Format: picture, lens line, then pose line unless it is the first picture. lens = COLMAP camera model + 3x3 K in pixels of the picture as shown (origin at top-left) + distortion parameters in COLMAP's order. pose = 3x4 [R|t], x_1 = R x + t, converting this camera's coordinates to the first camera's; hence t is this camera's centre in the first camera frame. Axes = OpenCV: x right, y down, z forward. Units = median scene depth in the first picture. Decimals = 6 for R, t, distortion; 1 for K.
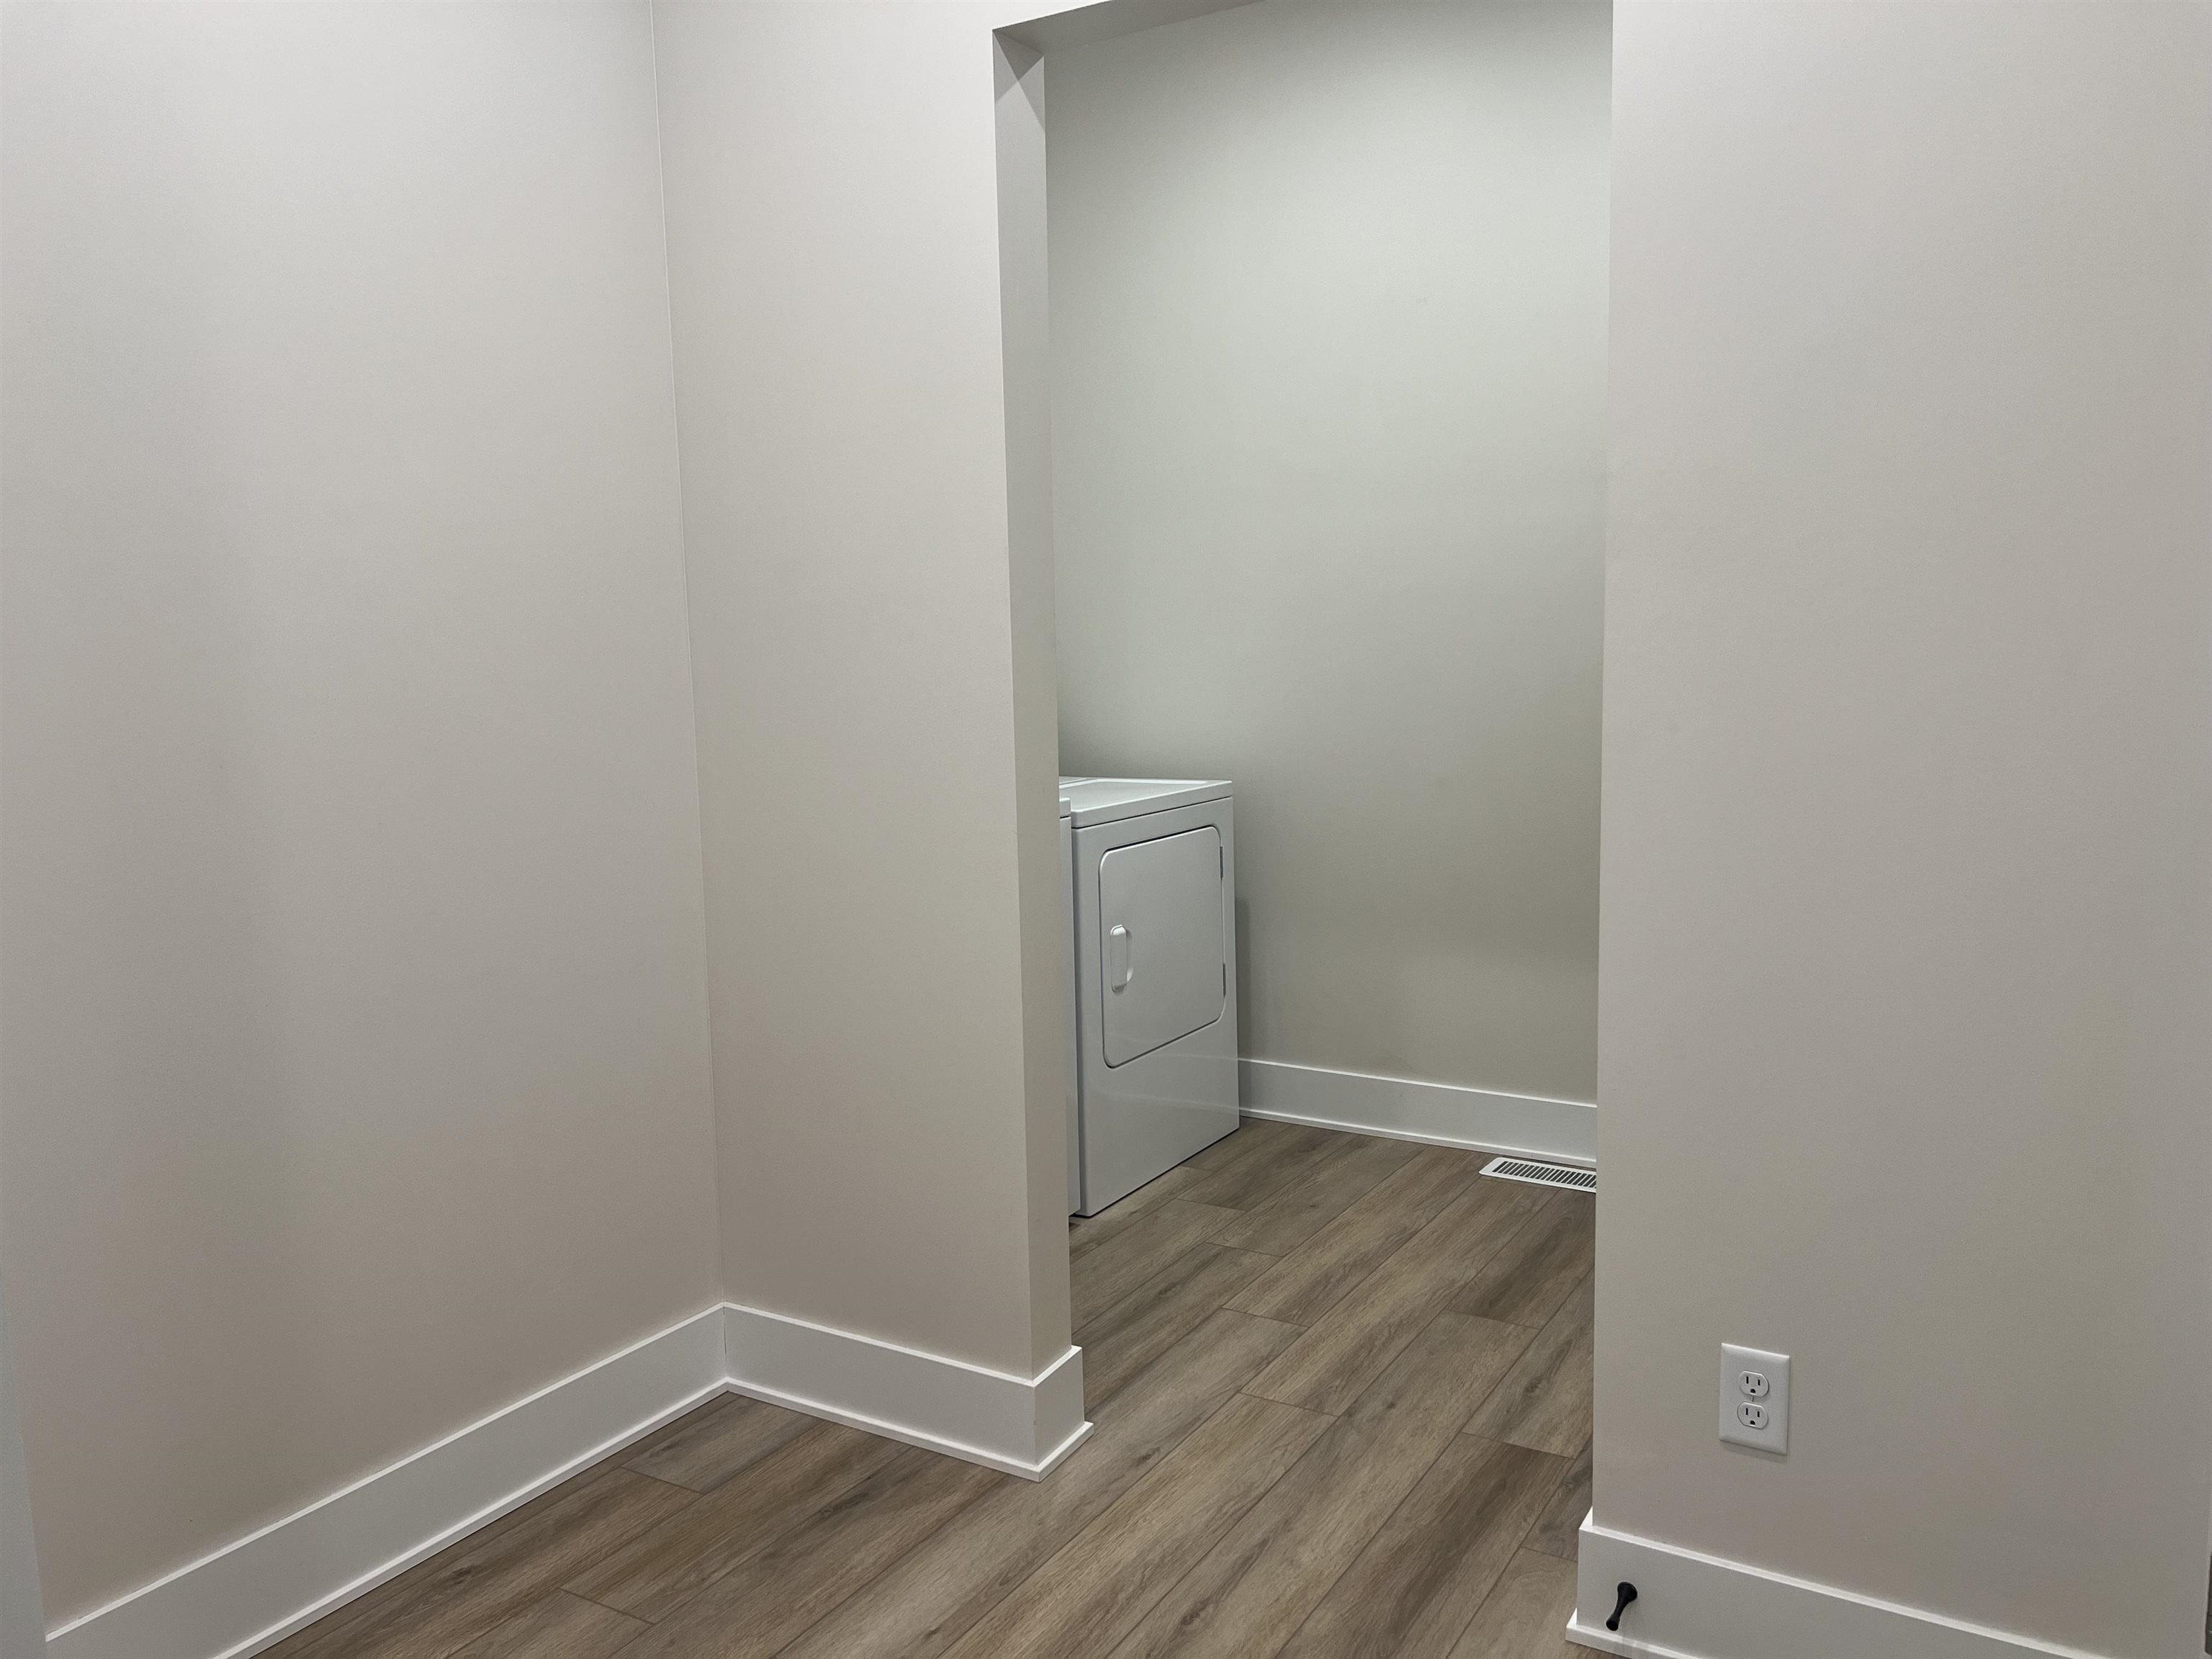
lens RADIAL K [[1666.2, 0, 1107.9], [0, 1666.2, 821.4], [0, 0, 1]] dist [0.034727, -0.034360]
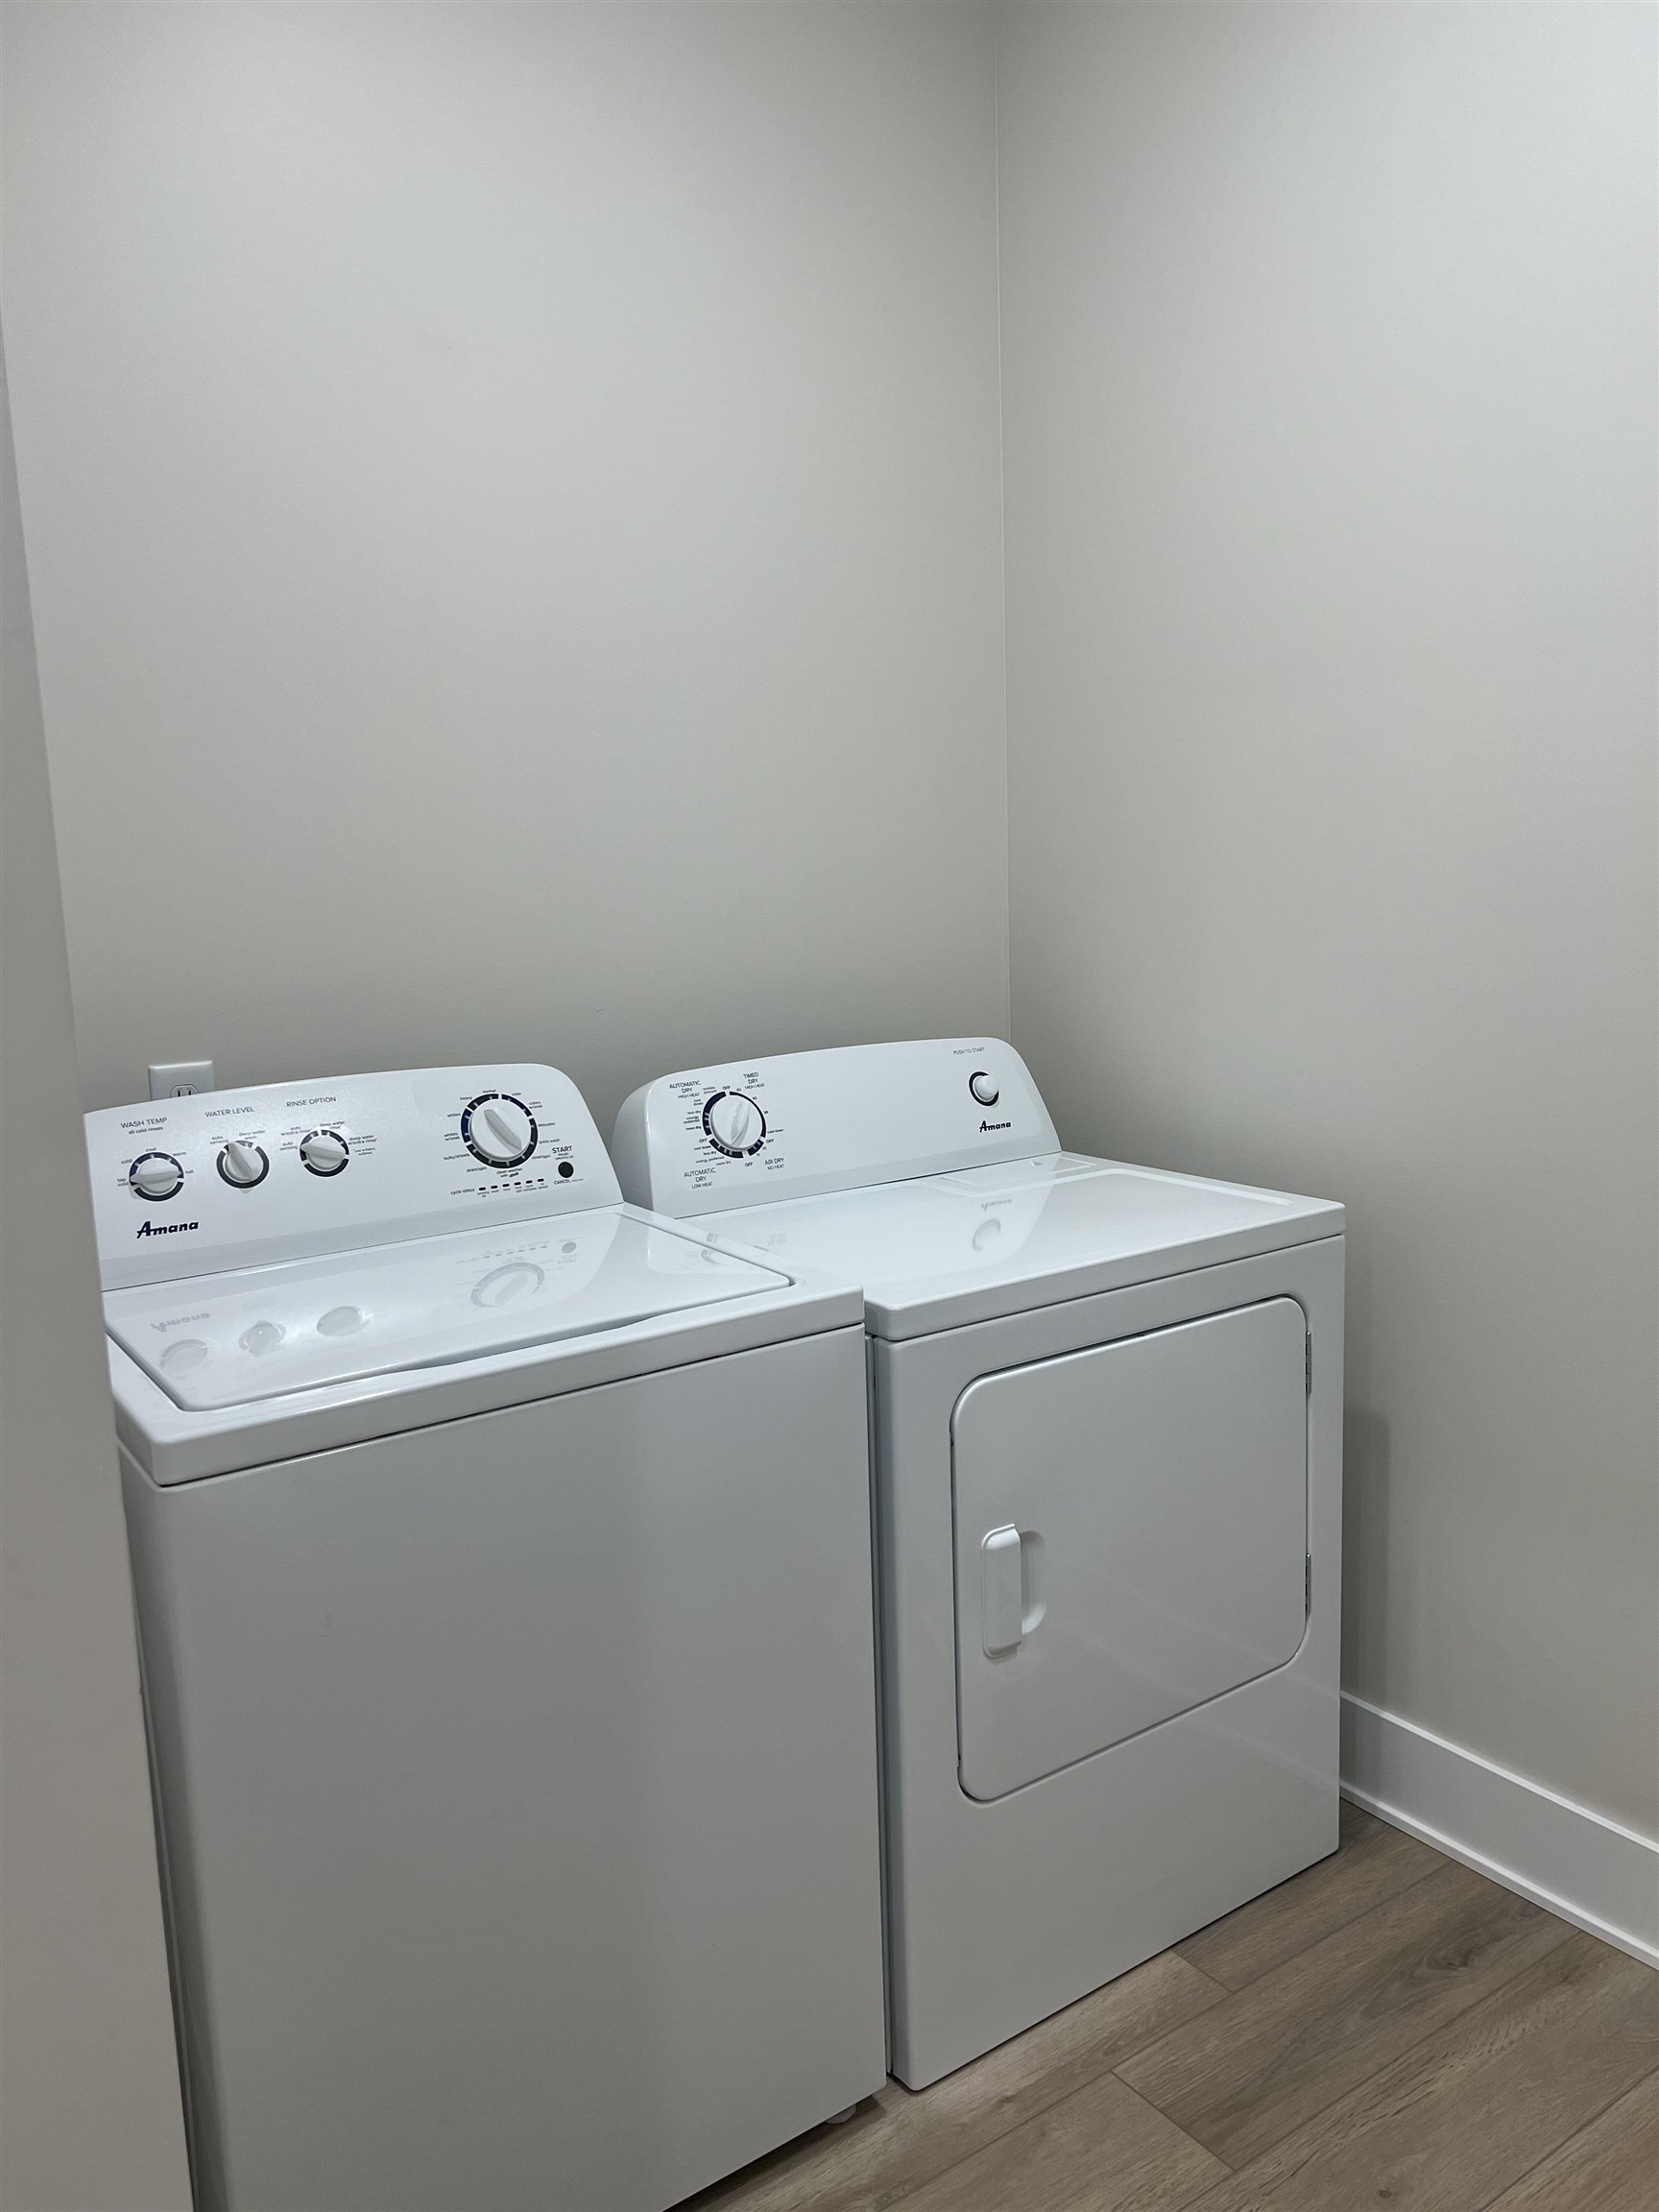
lens RADIAL K [[1666.2, 0, 838.6], [0, 1666.2, 1113.9], [0, 0, 1]] dist [0.034727, -0.034360]
pose [[0.916722, 0.056580, -0.395498, 0.141289], [-0.033325, 0.997301, 0.065430, -0.085149], [0.398133, -0.046801, 0.916133, 0.498215]]
